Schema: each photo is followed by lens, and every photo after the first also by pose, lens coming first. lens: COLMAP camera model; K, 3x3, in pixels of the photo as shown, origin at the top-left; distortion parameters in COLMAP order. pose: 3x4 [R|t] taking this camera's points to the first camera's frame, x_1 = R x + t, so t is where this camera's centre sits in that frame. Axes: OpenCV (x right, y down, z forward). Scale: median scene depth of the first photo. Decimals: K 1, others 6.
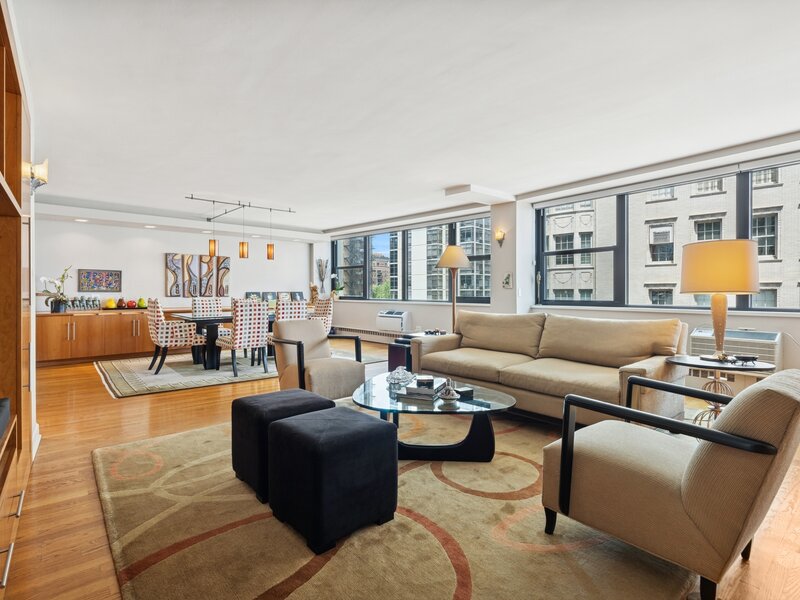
lens RADIAL K [[423.5, 0, 403.2], [0, 423.5, 295.9], [0, 0, 1]] dist [-0.030731, -0.000911]
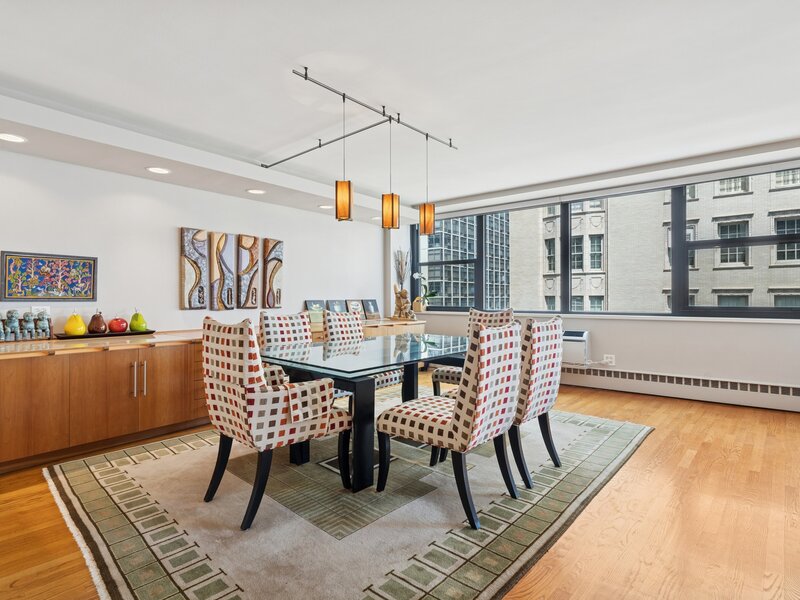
lens RADIAL K [[421.3, 0, 400.0], [0, 421.3, 300.0], [0, 0, 1]] dist [-0.025758, 0.000469]
pose [[0.993176, -0.003329, 0.116577, -0.332696], [0.004247, 0.999962, -0.007628, -0.004640], [-0.116547, 0.008071, 0.993152, 0.416524]]
